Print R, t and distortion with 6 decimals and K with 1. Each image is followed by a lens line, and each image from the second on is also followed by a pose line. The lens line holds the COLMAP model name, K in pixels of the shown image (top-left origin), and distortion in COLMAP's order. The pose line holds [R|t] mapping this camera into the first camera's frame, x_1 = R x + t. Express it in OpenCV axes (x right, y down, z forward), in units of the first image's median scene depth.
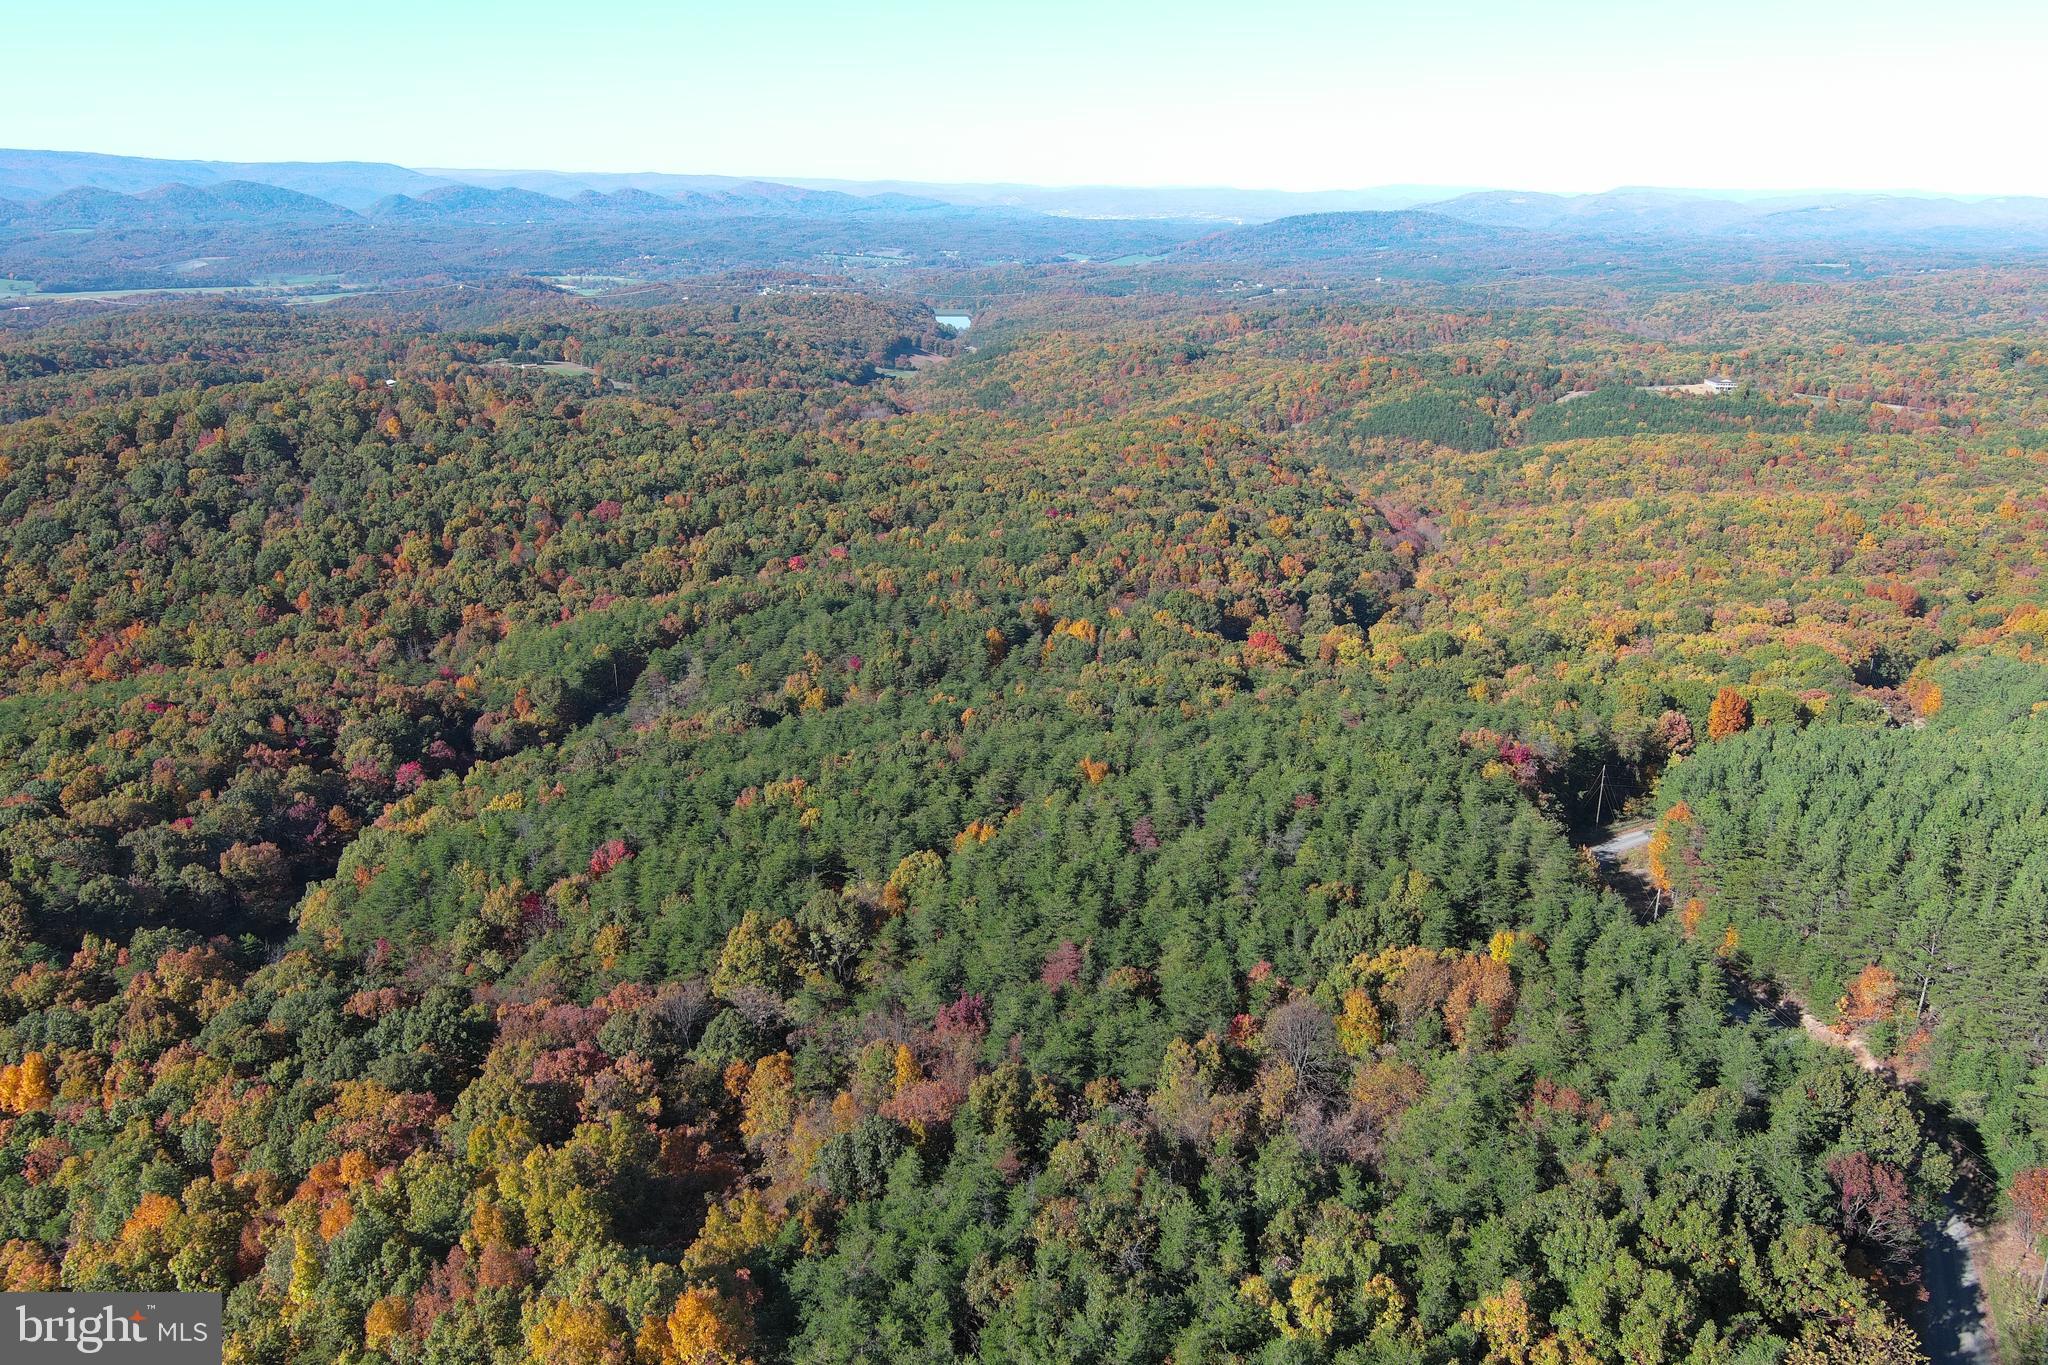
lens RADIAL K [[1585.1, 0, 1019.2], [0, 1585.1, 683.0], [0, 0, 1]] dist [0.017561, -0.027630]
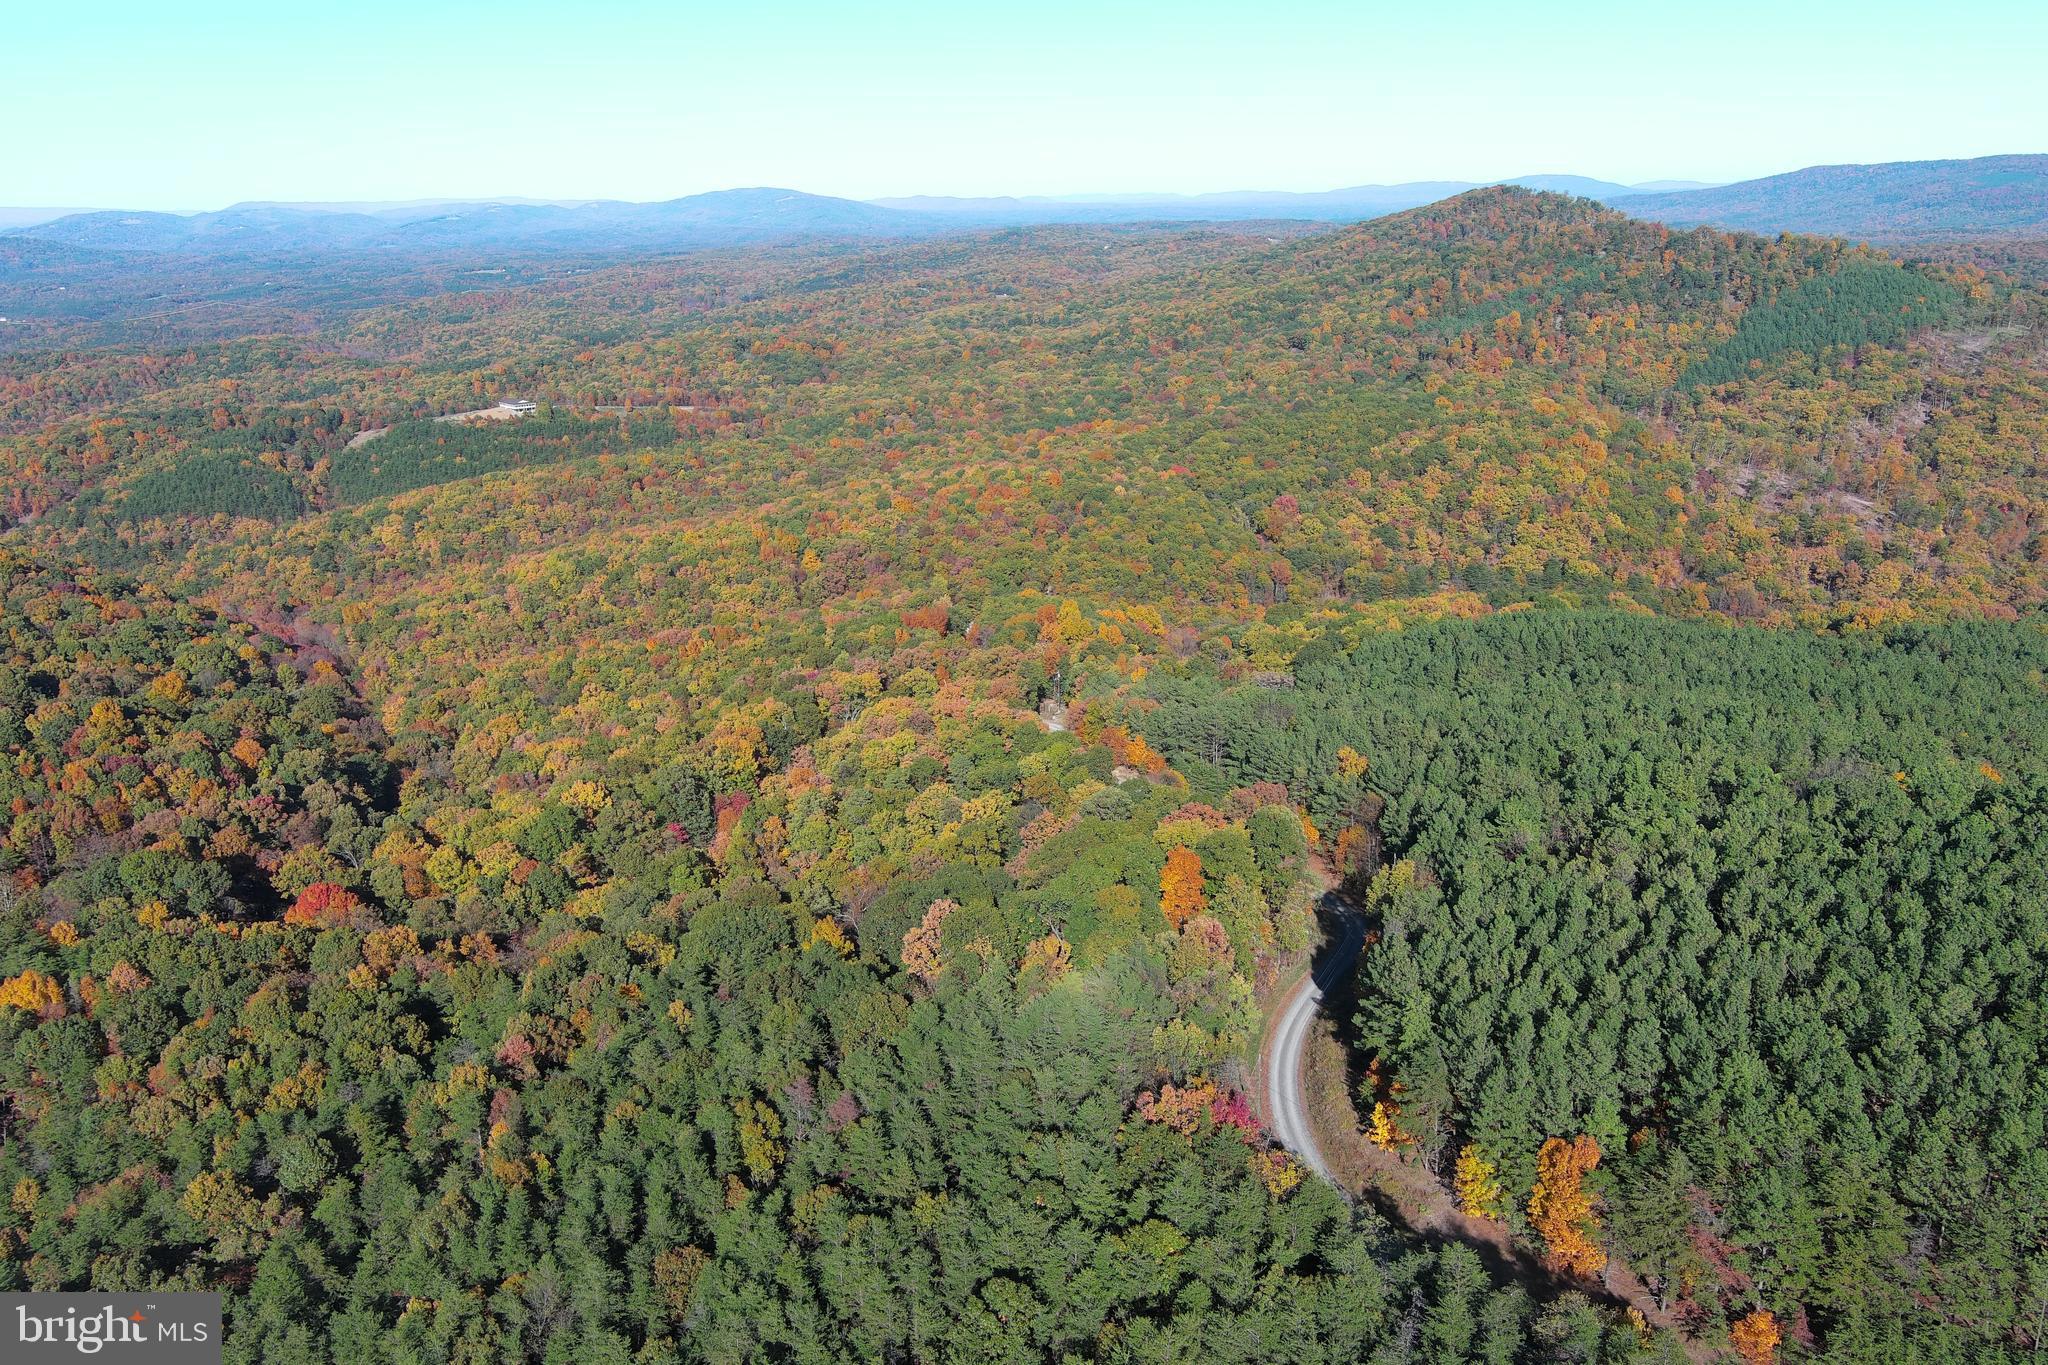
lens RADIAL K [[1585.1, 0, 1019.2], [0, 1585.1, 683.0], [0, 0, 1]] dist [0.017561, -0.027630]
pose [[0.704707, -0.233330, 0.670033, -0.040713], [0.238494, 0.967327, 0.086022, -0.062354], [-0.668213, 0.099178, 0.737330, 0.187764]]
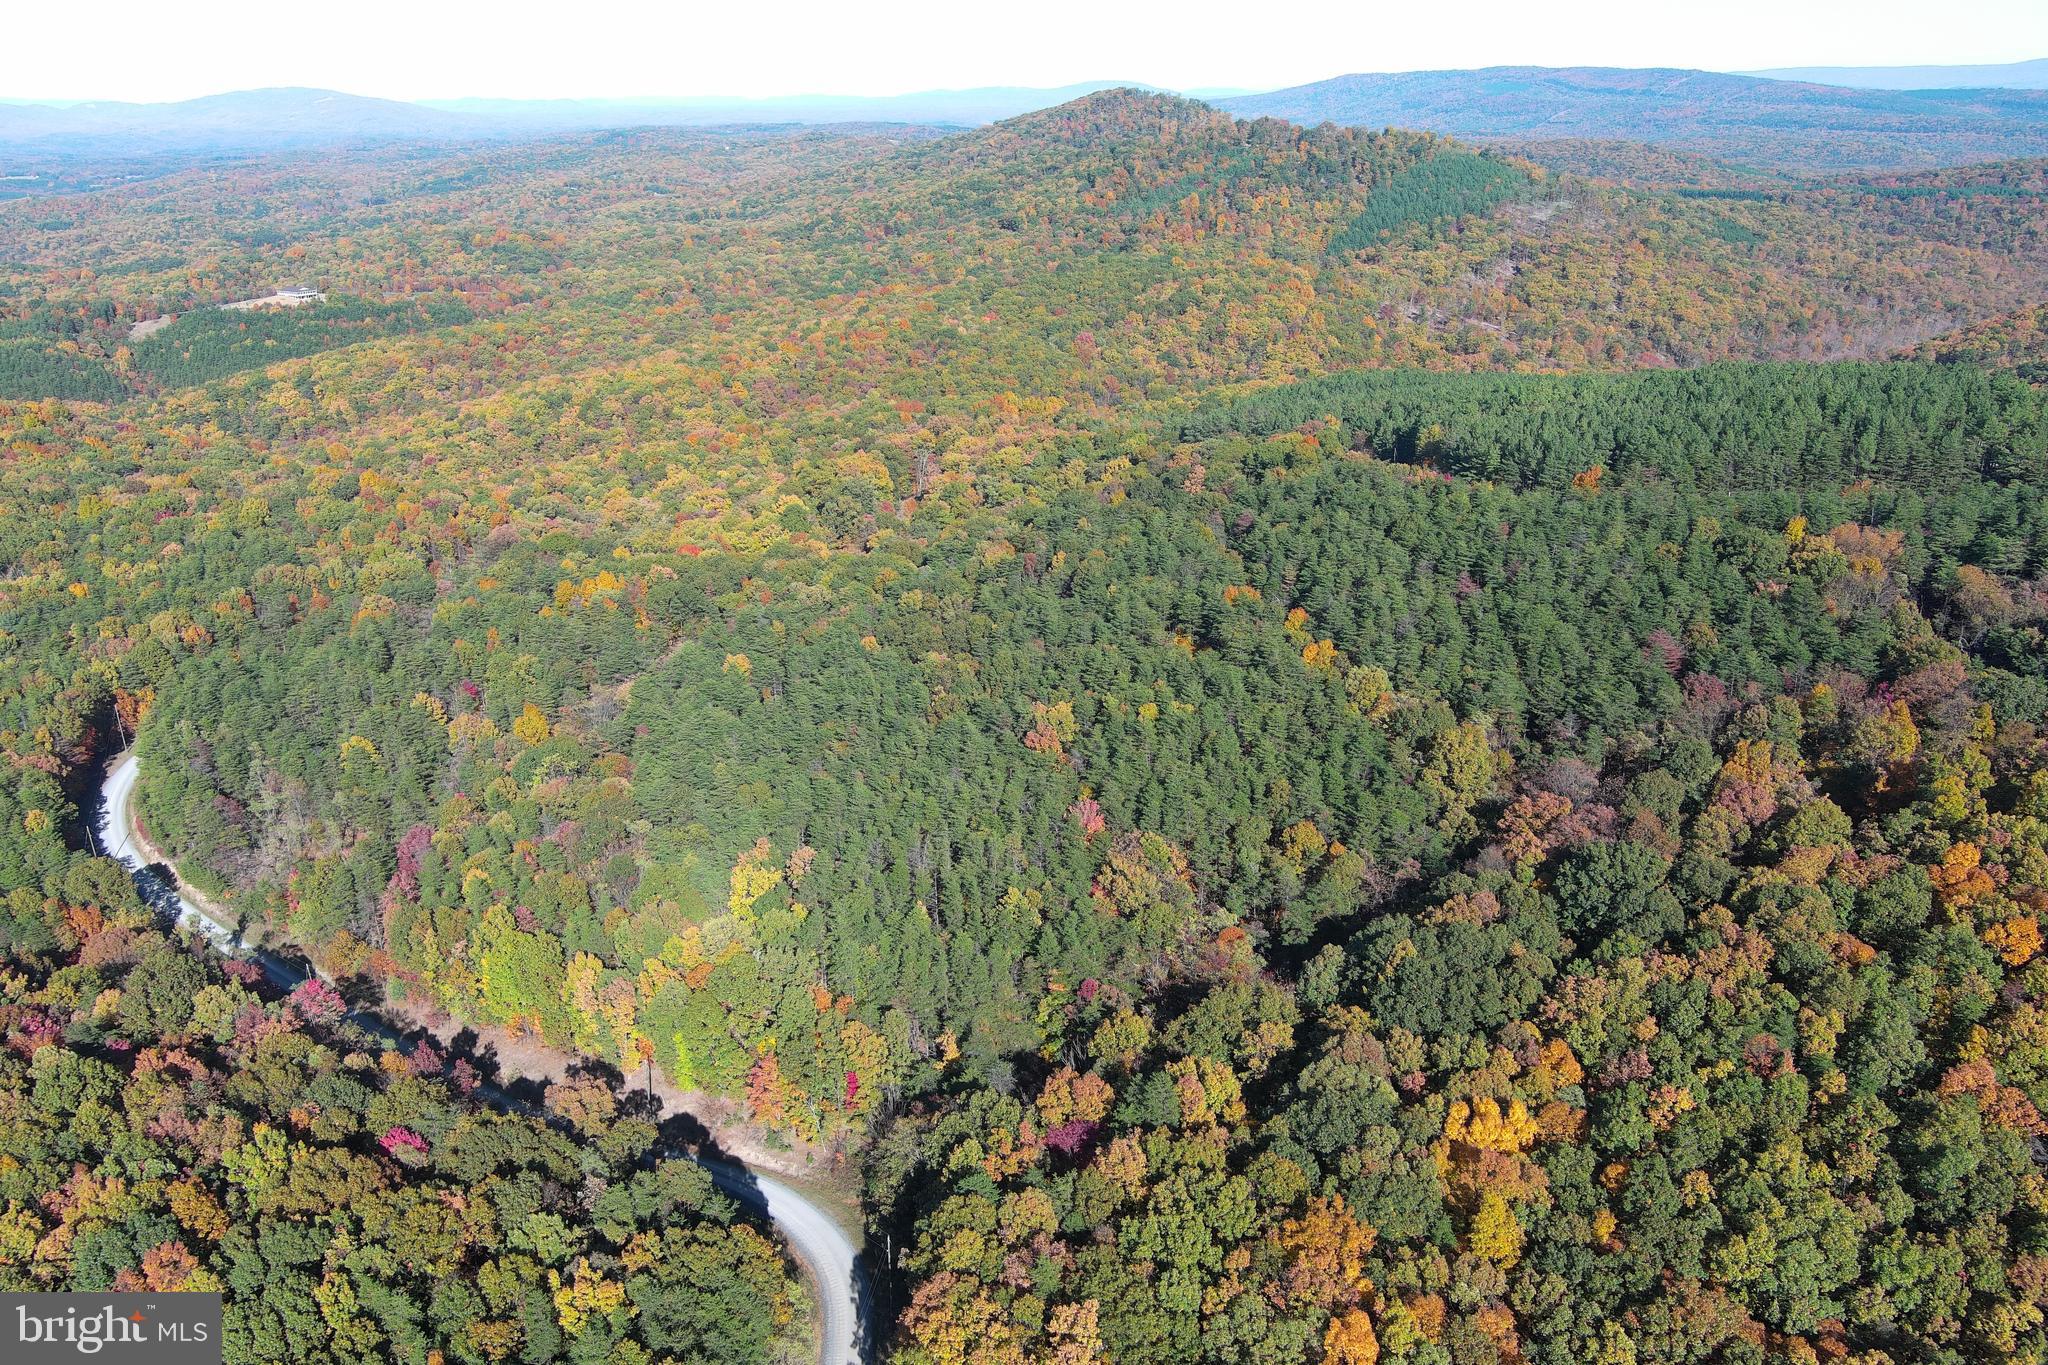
lens RADIAL K [[1585.1, 0, 1019.2], [0, 1585.1, 683.0], [0, 0, 1]] dist [0.017561, -0.027630]
pose [[0.499748, -0.320389, 0.804738, -0.352906], [0.277018, 0.939398, 0.201972, -0.058125], [-0.820678, 0.121992, 0.558216, 0.175434]]
